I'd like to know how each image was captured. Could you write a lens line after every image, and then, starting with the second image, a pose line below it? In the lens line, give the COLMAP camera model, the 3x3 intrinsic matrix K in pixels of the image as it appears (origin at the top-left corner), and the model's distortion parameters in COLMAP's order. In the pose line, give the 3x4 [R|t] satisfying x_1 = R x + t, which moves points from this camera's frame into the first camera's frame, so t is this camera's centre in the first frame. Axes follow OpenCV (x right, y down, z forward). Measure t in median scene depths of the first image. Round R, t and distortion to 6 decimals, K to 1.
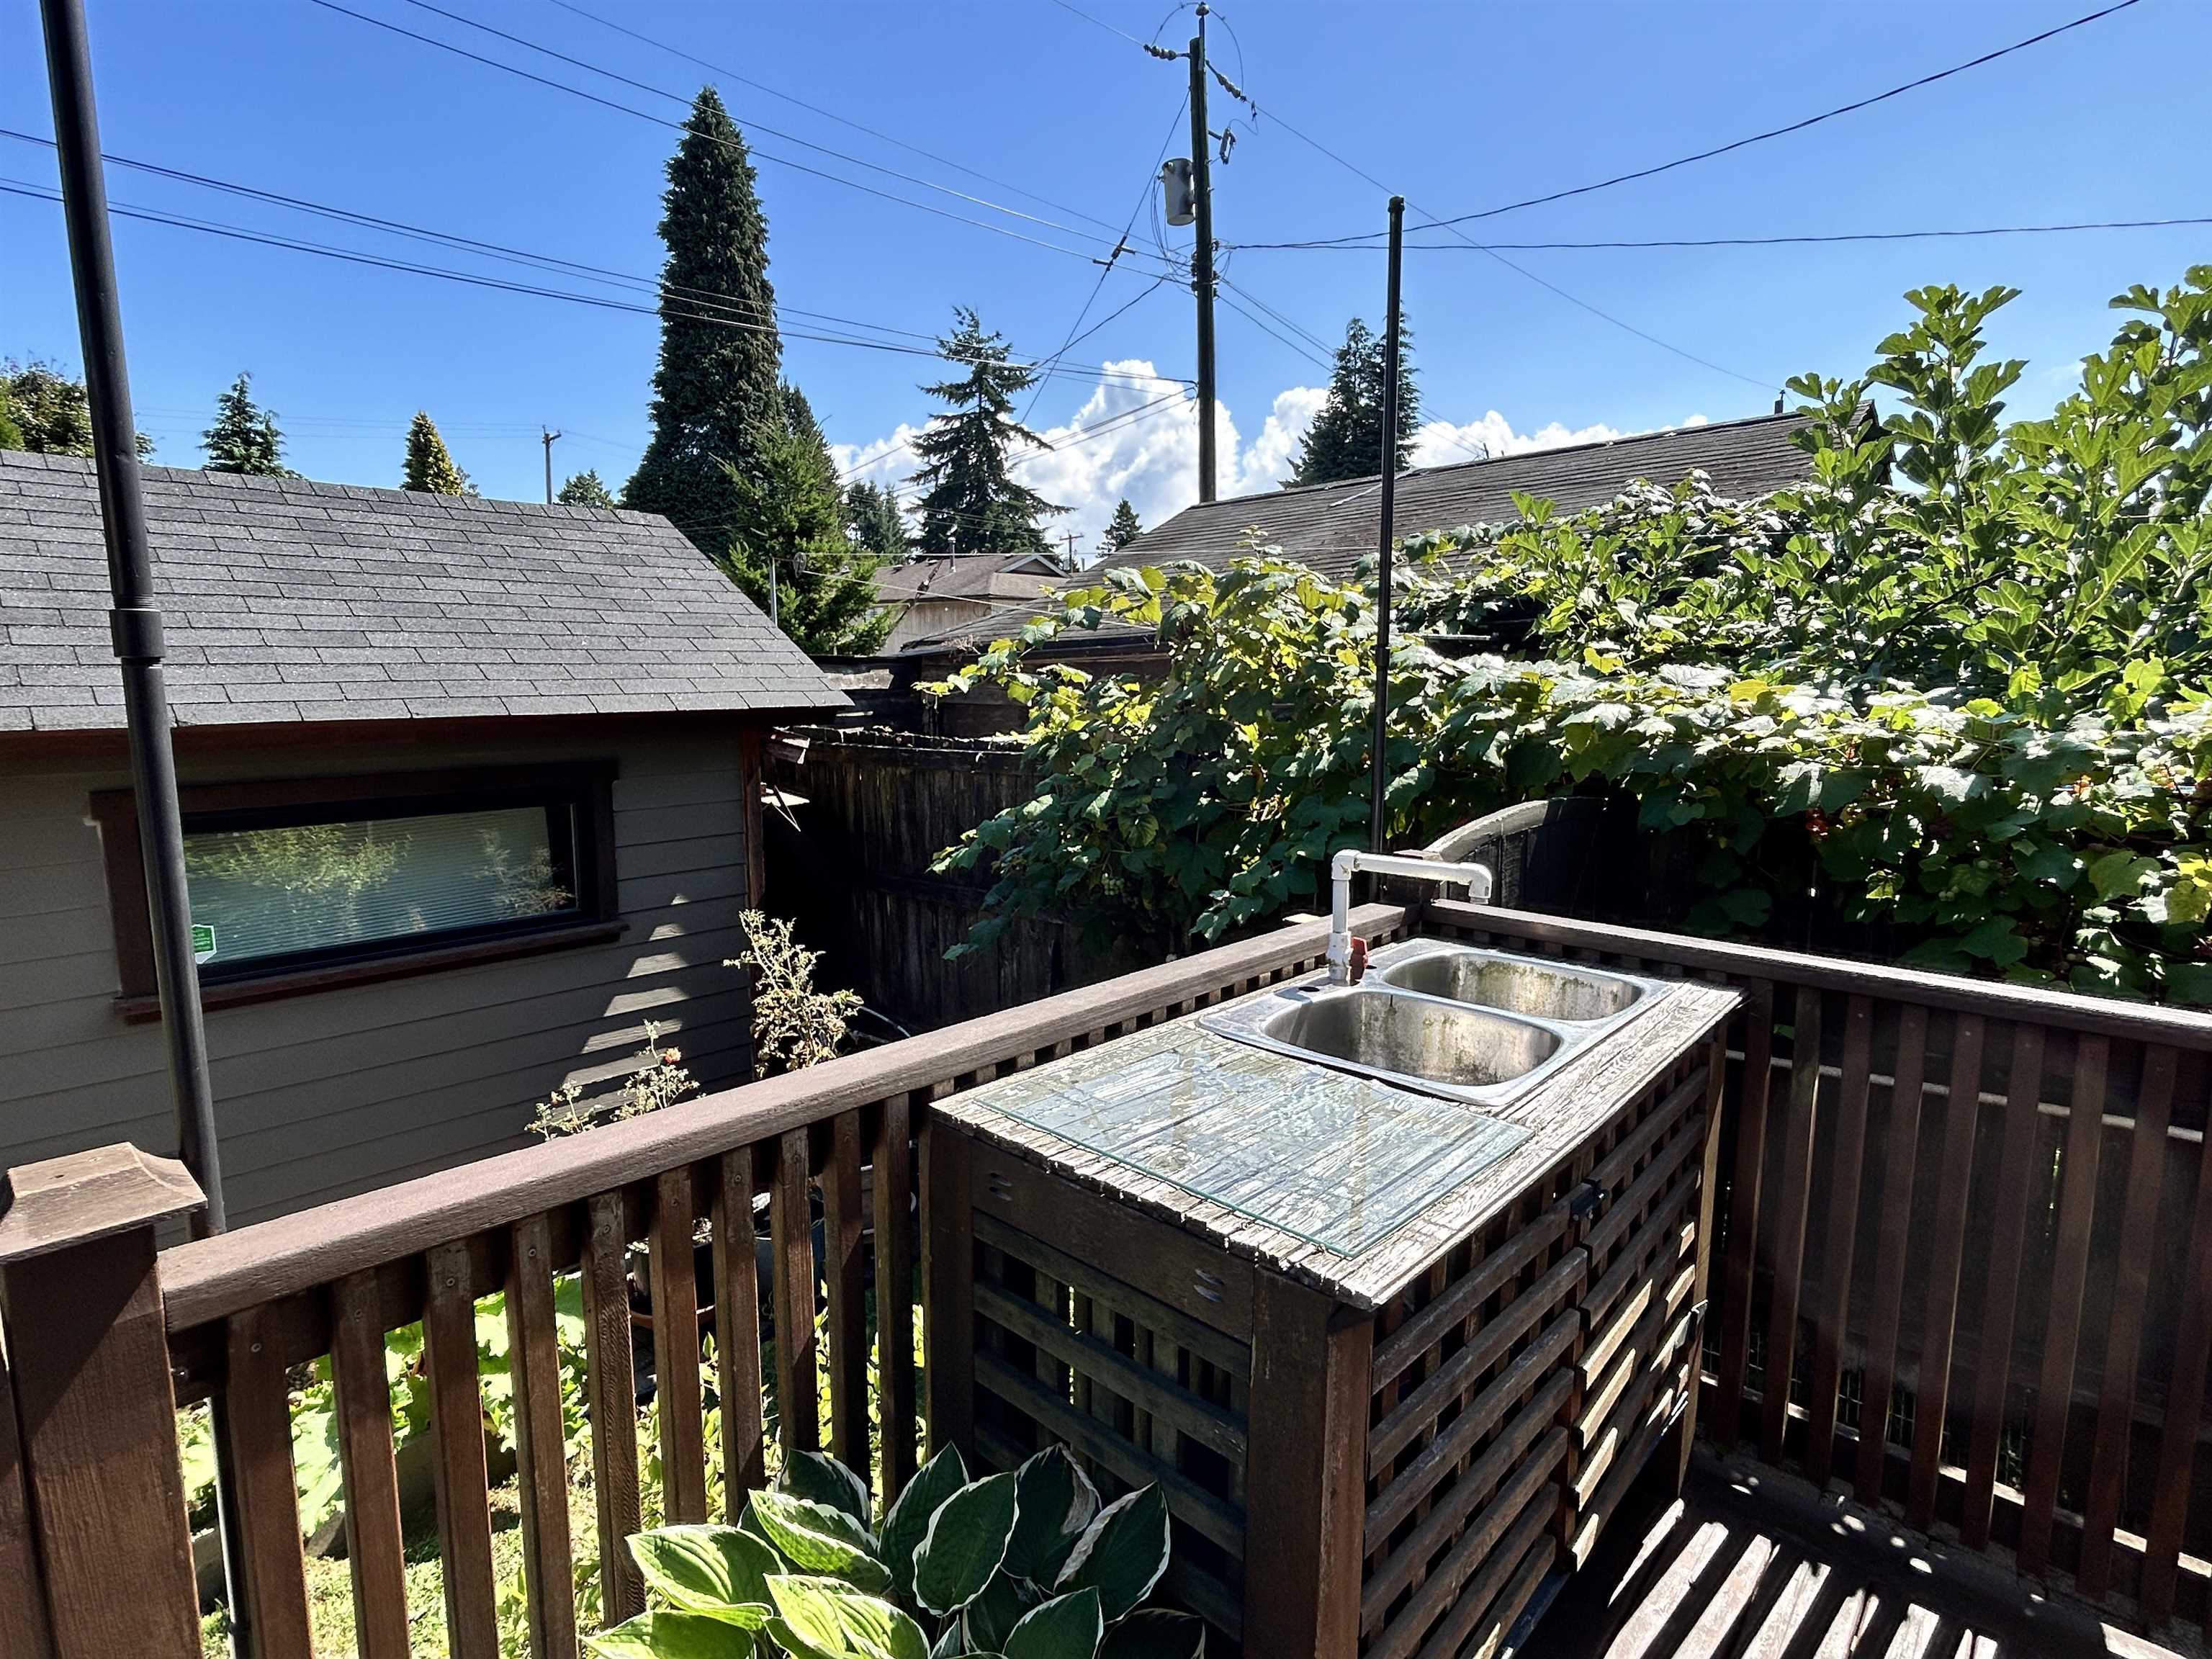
lens RADIAL K [[1137.2, 0, 1104.7], [0, 1137.2, 822.9], [0, 0, 1]] dist [-0.006754, 0.004815]
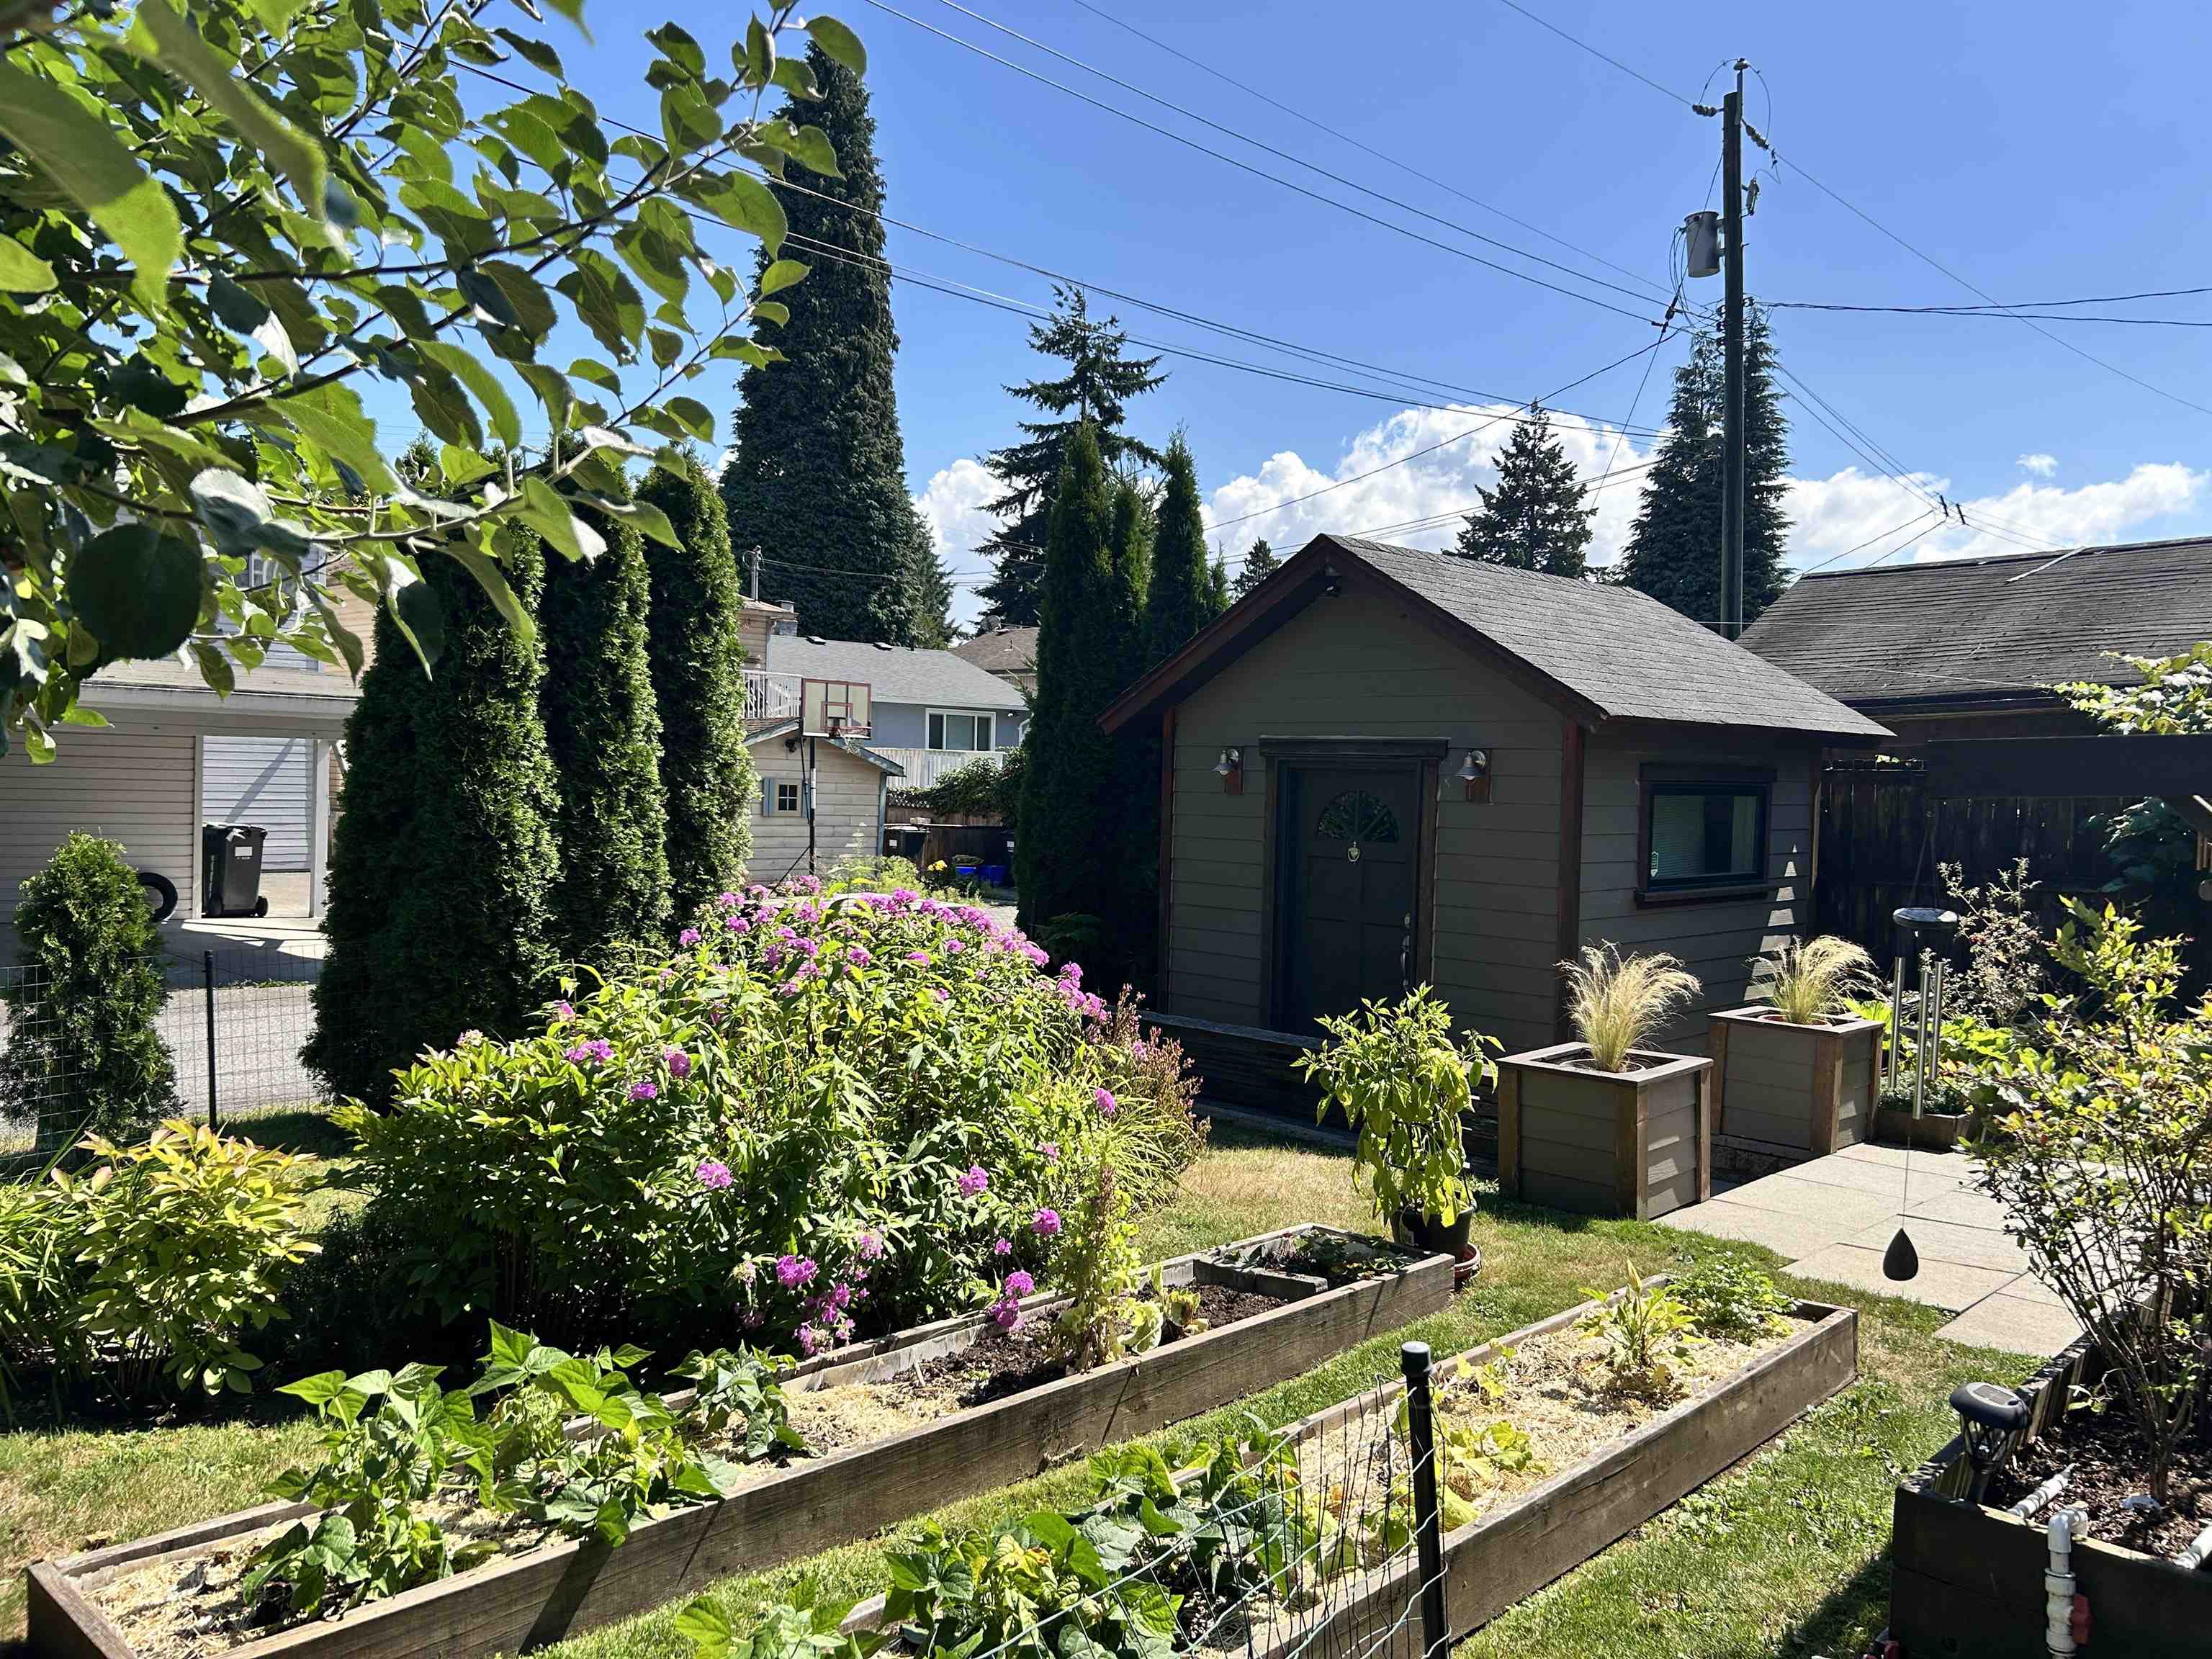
lens RADIAL K [[1673.6, 0, 1116.2], [0, 1673.6, 825.8], [0, 0, 1]] dist [0.044658, -0.017204]
pose [[0.999736, 0.019895, -0.011469, -1.191989], [-0.020978, 0.994379, -0.103777, 0.245315], [0.009340, 0.103991, 0.994534, -1.057982]]
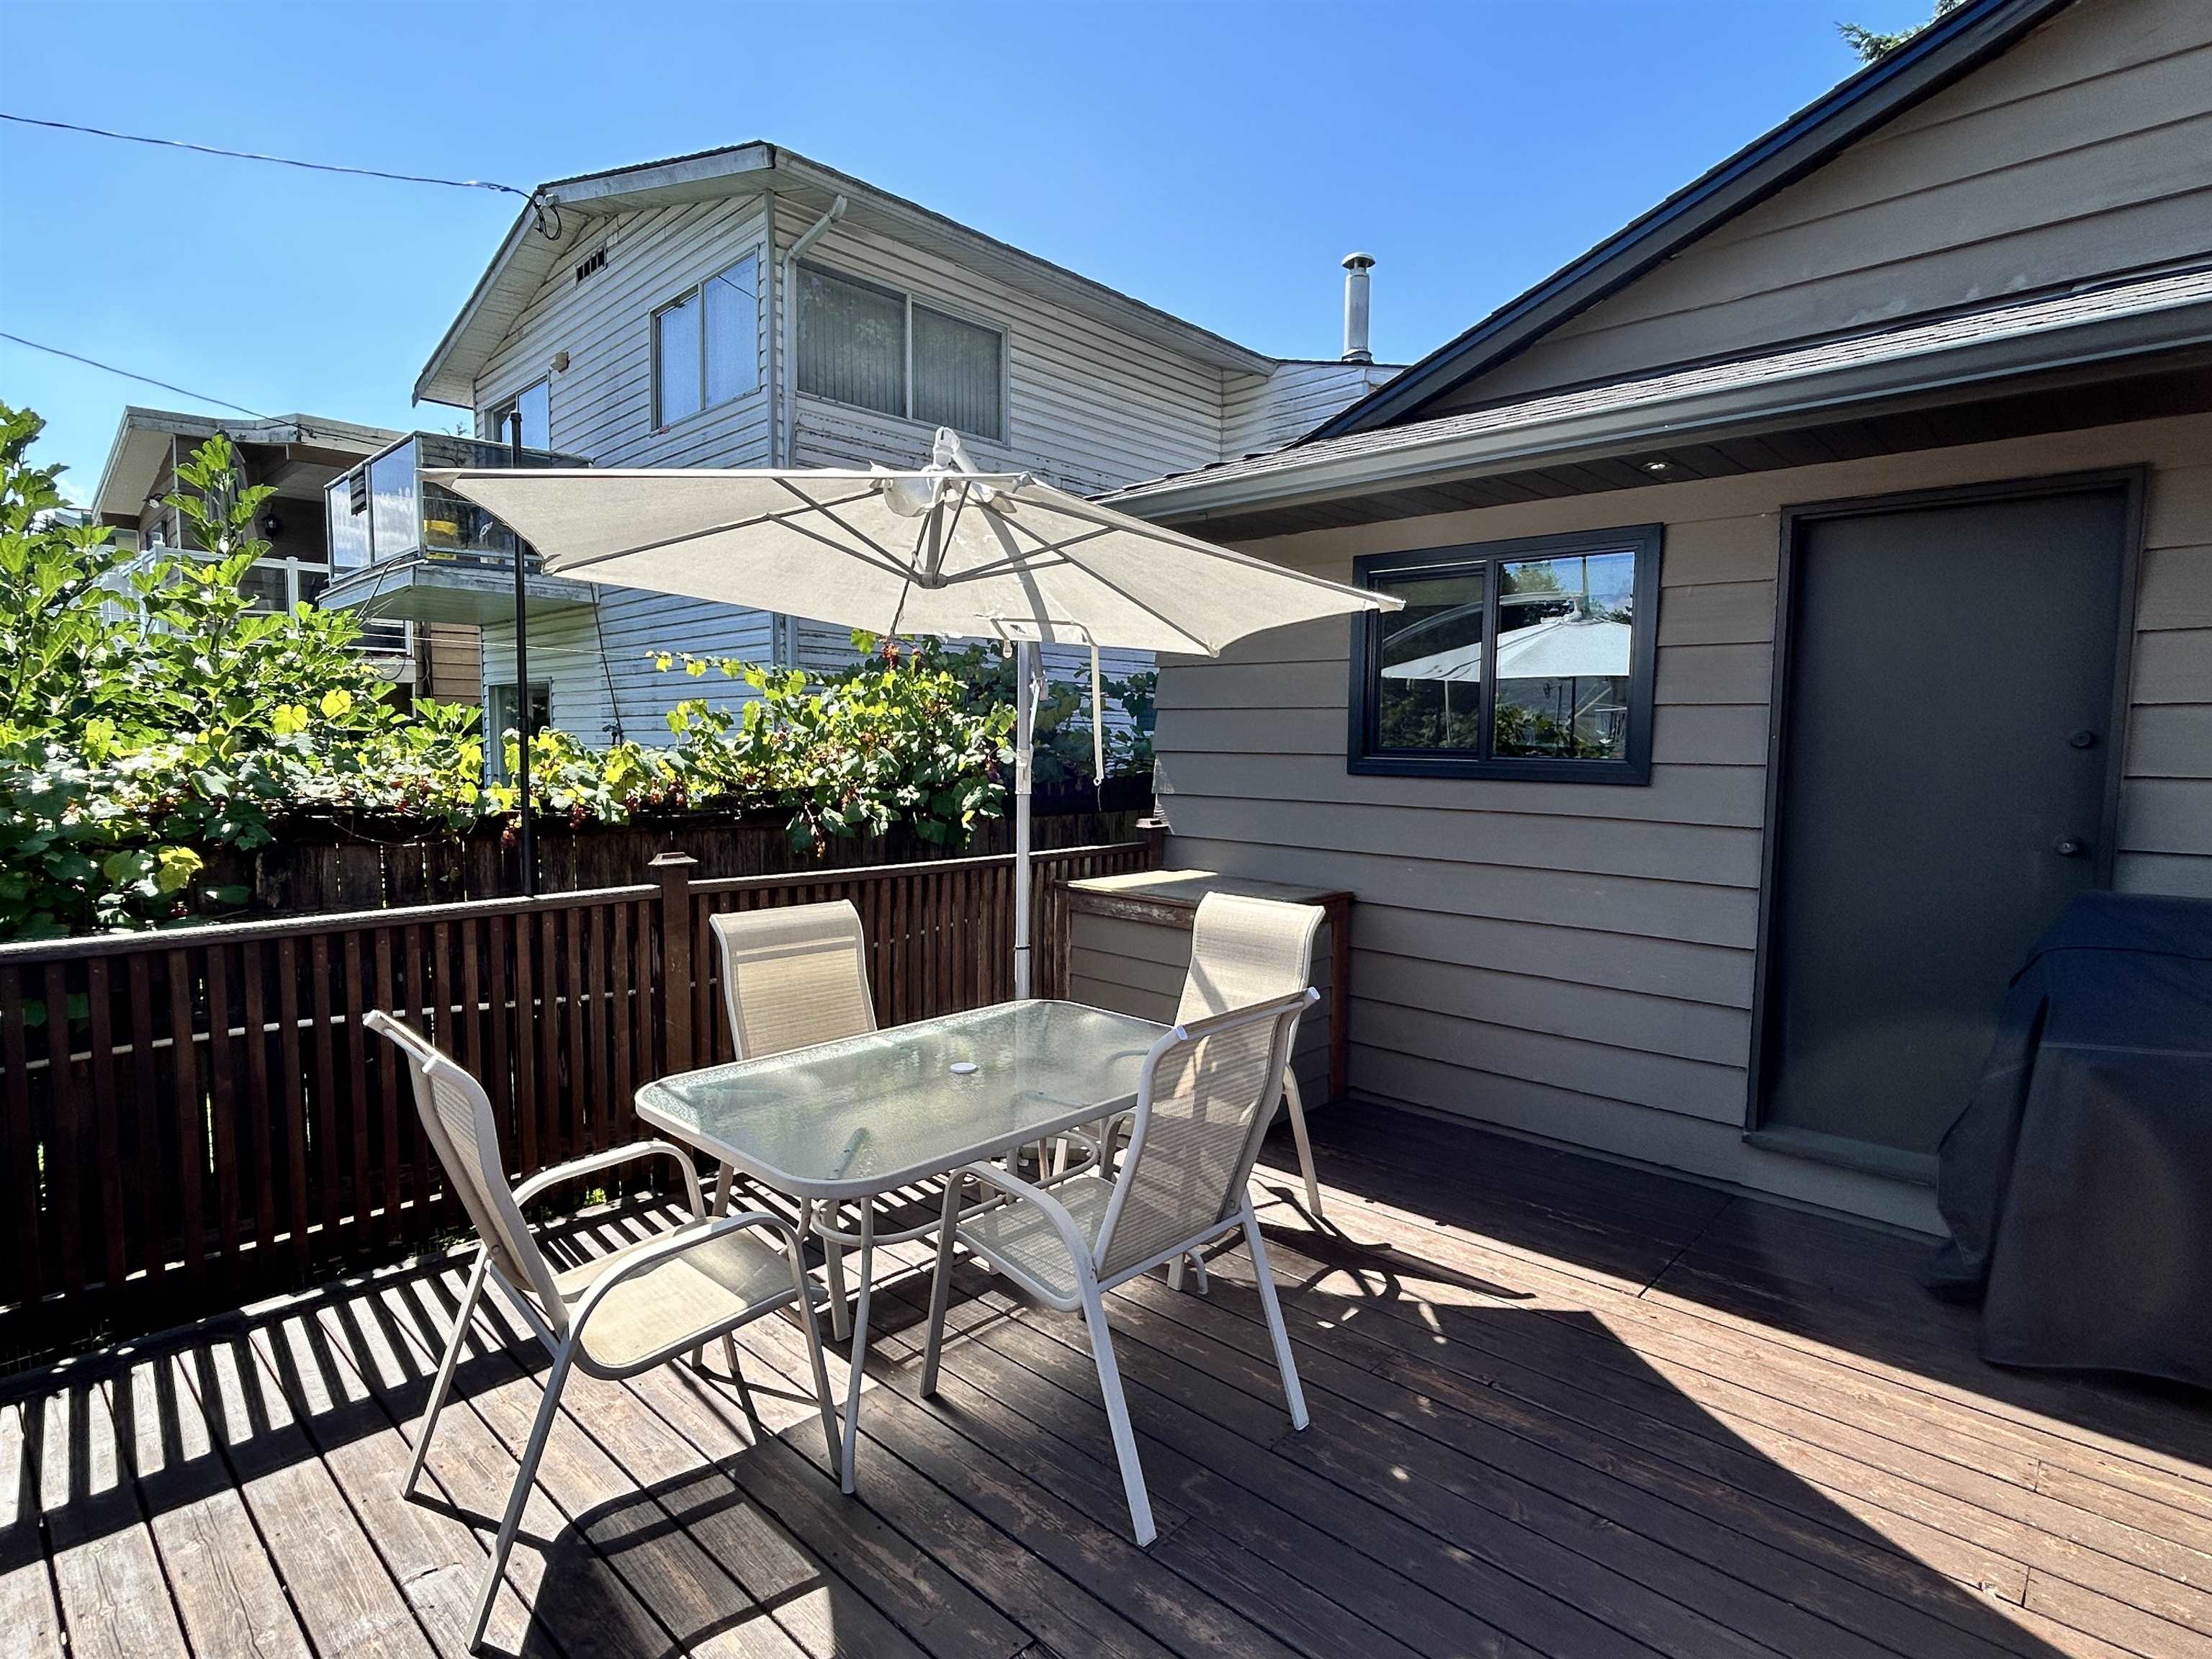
lens RADIAL K [[1137.2, 0, 1102.7], [0, 1137.2, 828.8], [0, 0, 1]] dist [-0.006754, 0.004815]
pose [[0.013653, -0.080534, 0.996658, -0.244579], [0.123810, 0.989217, 0.078237, 0.017956], [-0.992212, 0.122328, 0.023477, -0.127950]]
